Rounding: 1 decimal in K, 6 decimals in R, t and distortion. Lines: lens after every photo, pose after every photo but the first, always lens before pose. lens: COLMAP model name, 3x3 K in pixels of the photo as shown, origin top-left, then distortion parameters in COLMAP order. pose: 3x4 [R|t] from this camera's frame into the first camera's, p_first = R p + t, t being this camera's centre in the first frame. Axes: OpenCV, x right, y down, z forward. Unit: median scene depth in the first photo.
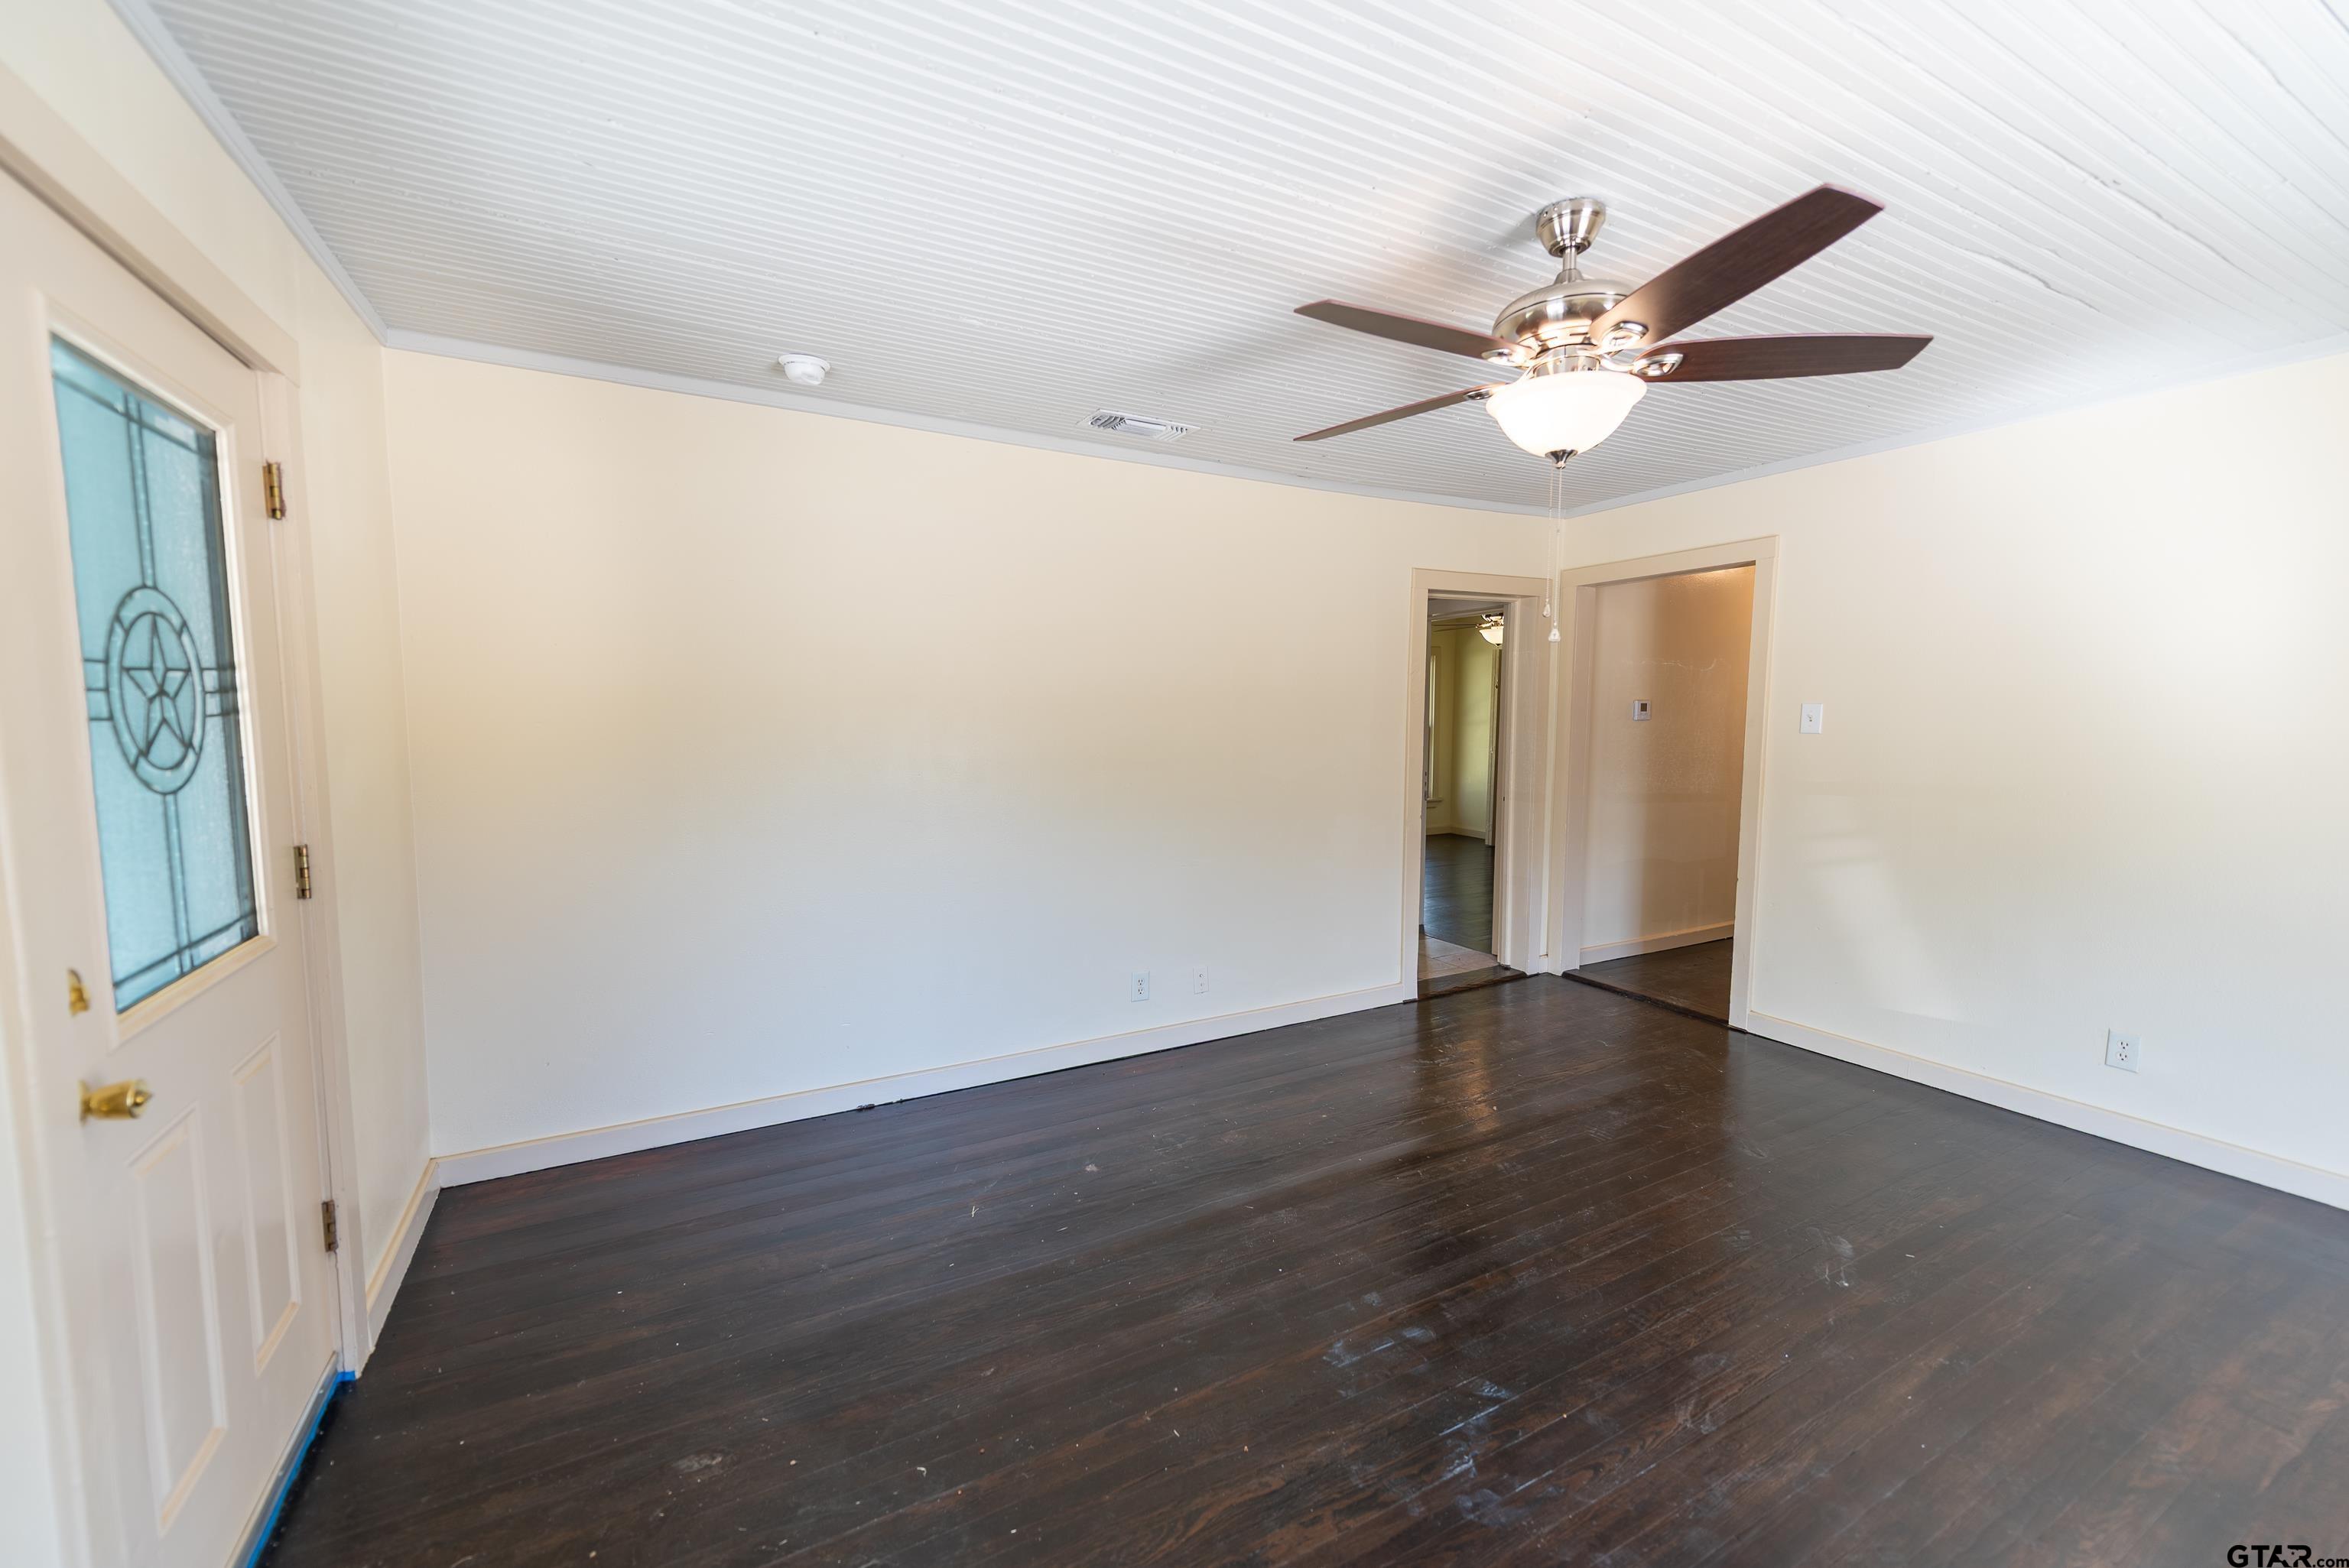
lens RADIAL K [[931.7, 0, 1170.7], [0, 931.7, 785.8], [0, 0, 1]] dist [0.013641, -0.000168]
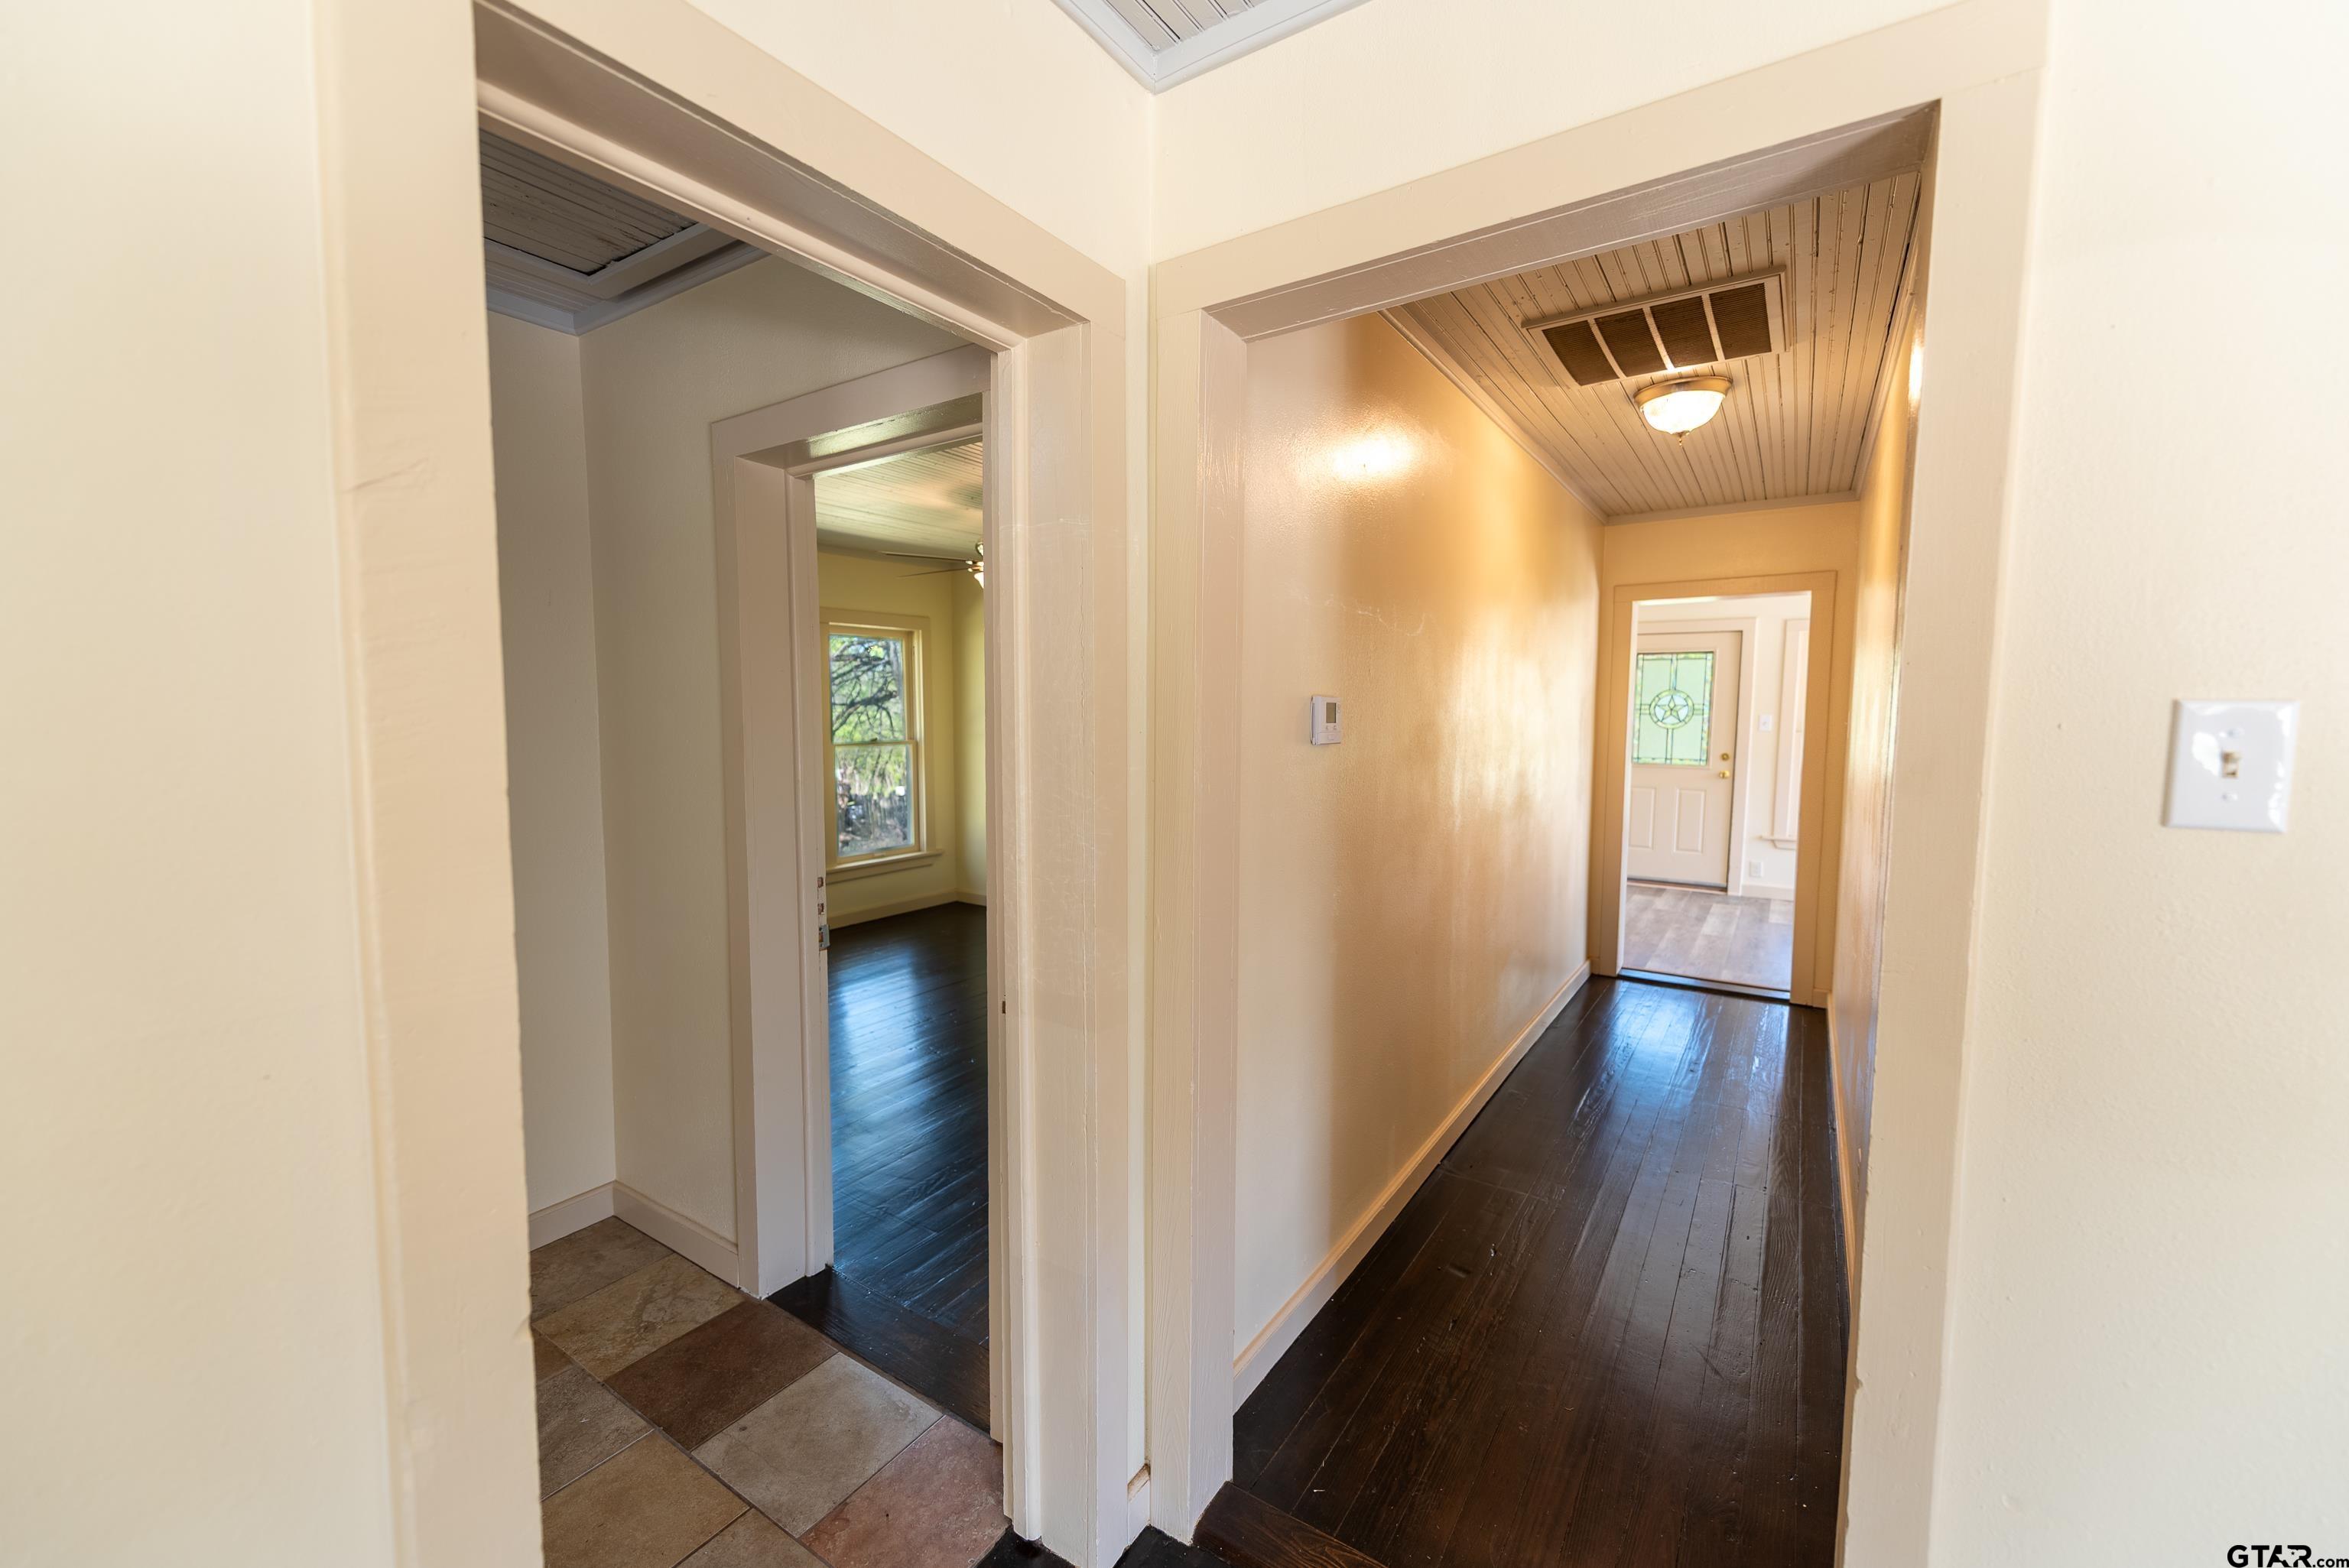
lens RADIAL K [[931.7, 0, 1170.7], [0, 931.7, 785.8], [0, 0, 1]] dist [0.013641, -0.000168]
pose [[0.883901, -0.035005, 0.466363, 0.242152], [0.036730, 0.999311, 0.005395, -0.054058], [-0.466230, 0.012361, 0.884577, 0.640520]]
